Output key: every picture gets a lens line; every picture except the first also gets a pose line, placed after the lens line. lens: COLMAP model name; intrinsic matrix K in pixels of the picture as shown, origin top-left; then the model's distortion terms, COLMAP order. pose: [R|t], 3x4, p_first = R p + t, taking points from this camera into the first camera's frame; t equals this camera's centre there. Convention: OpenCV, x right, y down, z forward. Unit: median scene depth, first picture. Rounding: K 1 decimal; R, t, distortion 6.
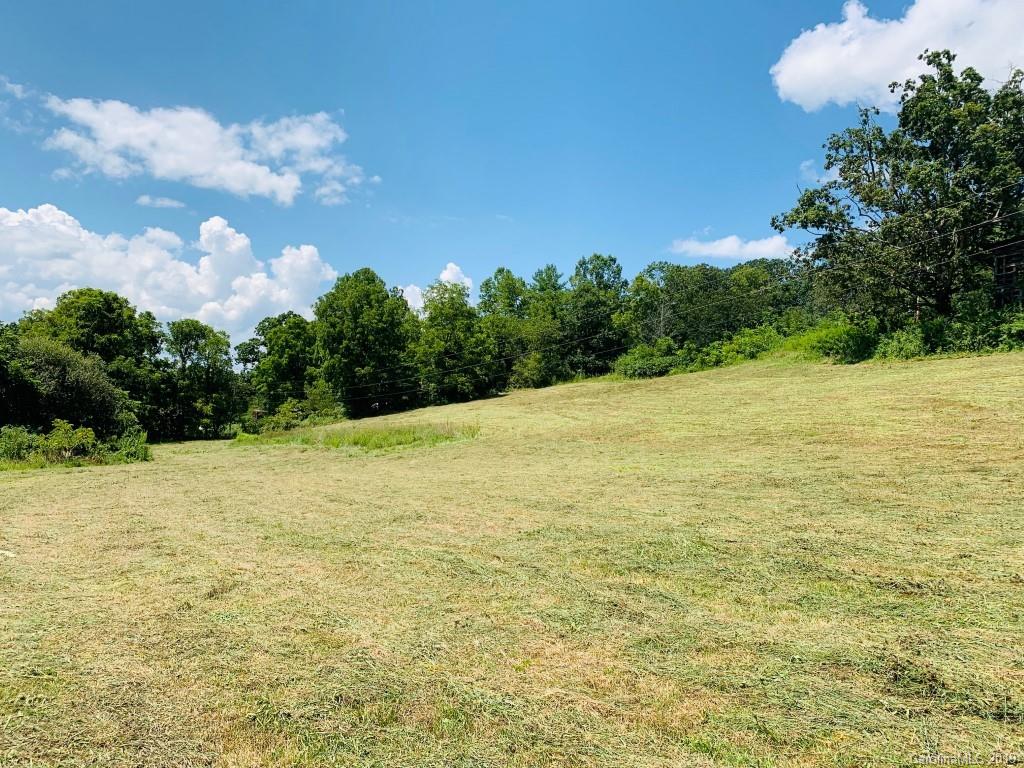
lens RADIAL K [[774.8, 0, 510.0], [0, 774.8, 383.7], [0, 0, 1]] dist [0.012597, 0.000998]
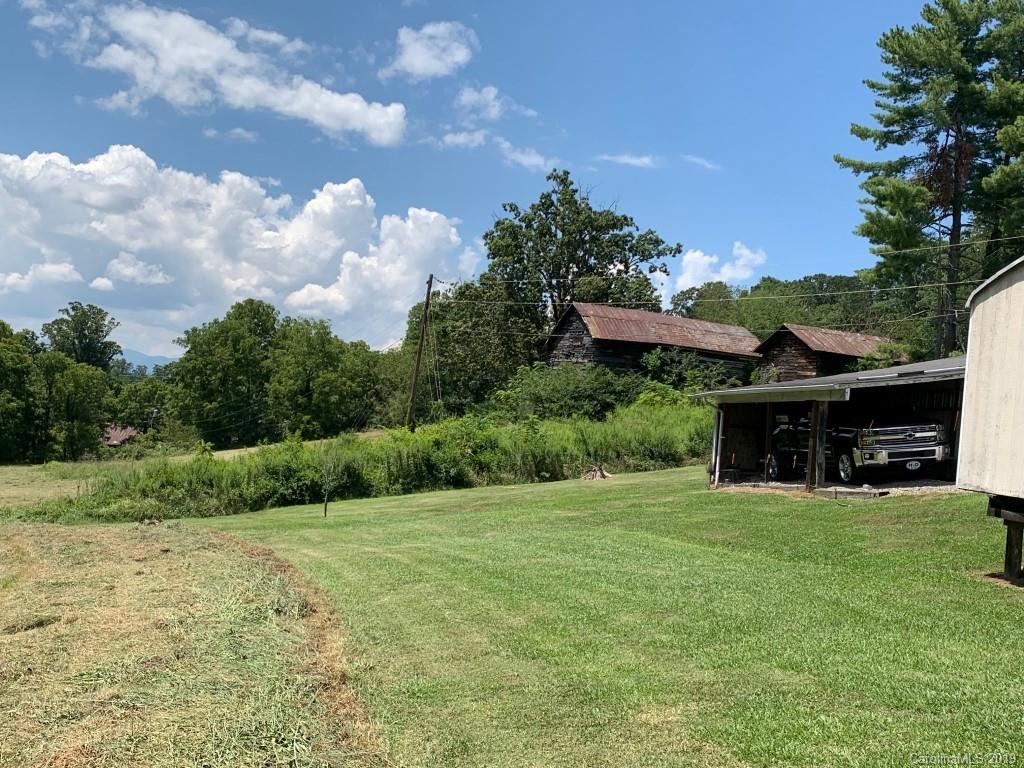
lens RADIAL K [[1143.4, 0, 513.5], [0, 1143.4, 375.6], [0, 0, 1]] dist [0.071981, 0.000000]
pose [[0.980769, 0.042273, -0.190538, 0.461903], [-0.045698, 0.998863, -0.013614, -0.050932], [0.189745, 0.022059, 0.981585, -0.396192]]
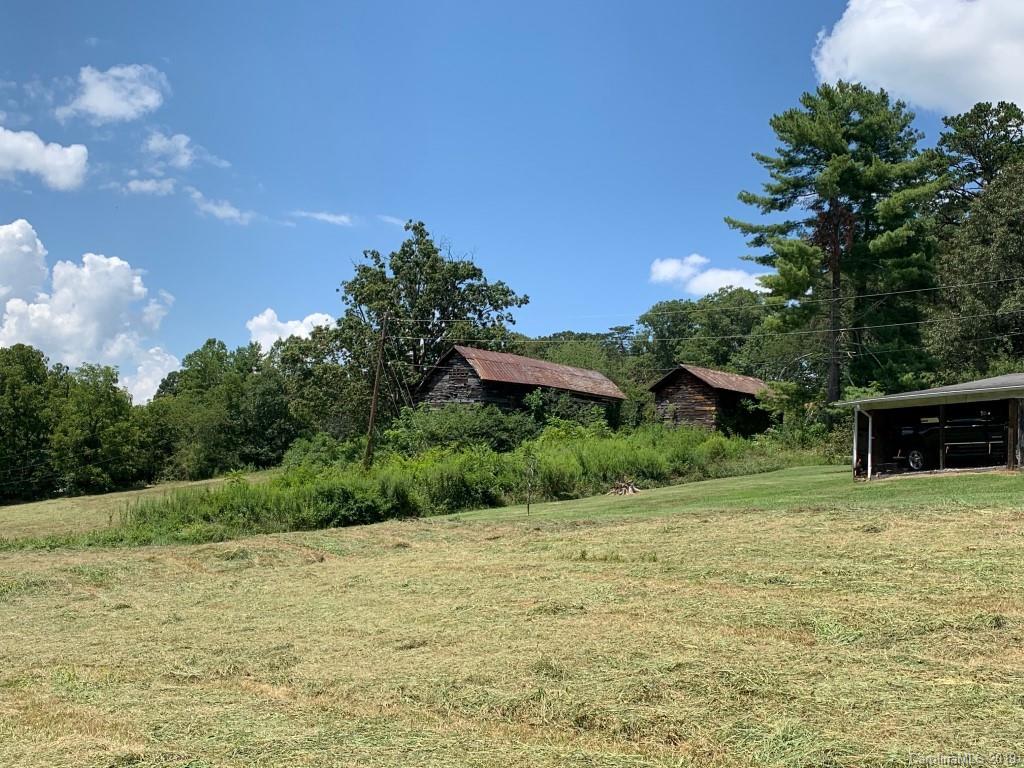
lens RADIAL K [[1143.4, 0, 519.4], [0, 1143.4, 393.2], [0, 0, 1]] dist [0.071981, 0.000000]
pose [[0.996100, 0.037047, 0.080071, 0.323938], [-0.032321, 0.997703, -0.059529, -0.031100], [-0.082092, 0.056709, 0.995010, -0.443767]]
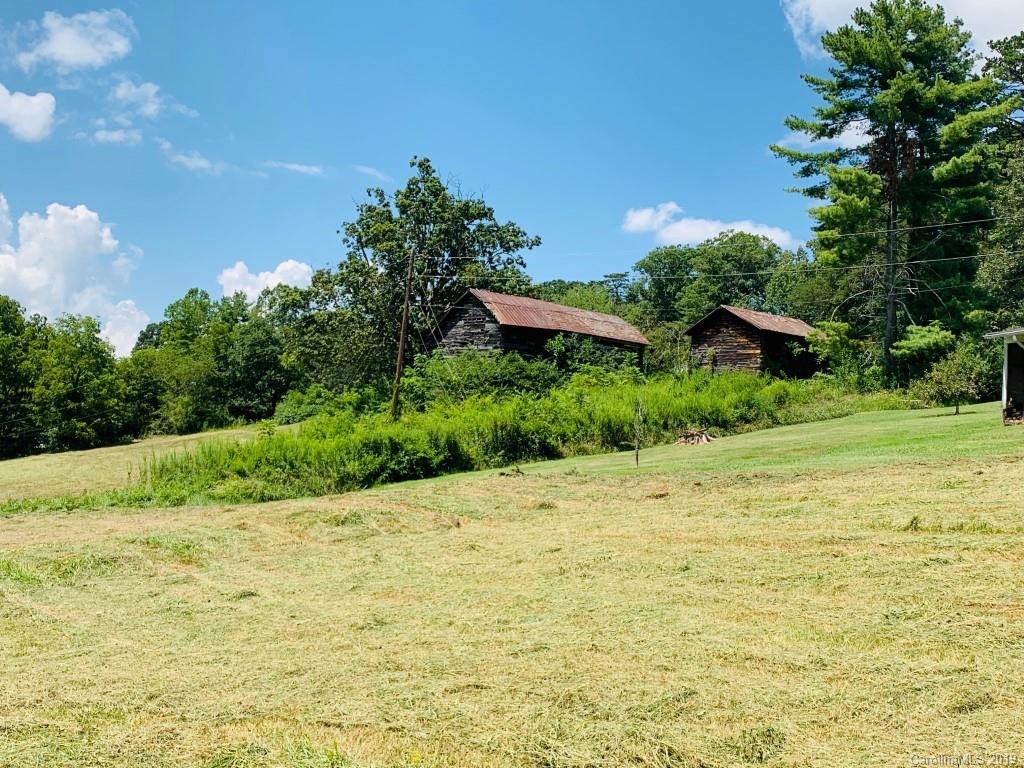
lens RADIAL K [[1143.4, 0, 515.5], [0, 1143.4, 382.8], [0, 0, 1]] dist [0.071981, 0.000000]
pose [[0.994497, 0.026550, 0.101340, 0.294104], [-0.023817, 0.999322, -0.028090, -0.027813], [-0.102017, 0.025522, 0.994455, -0.390857]]
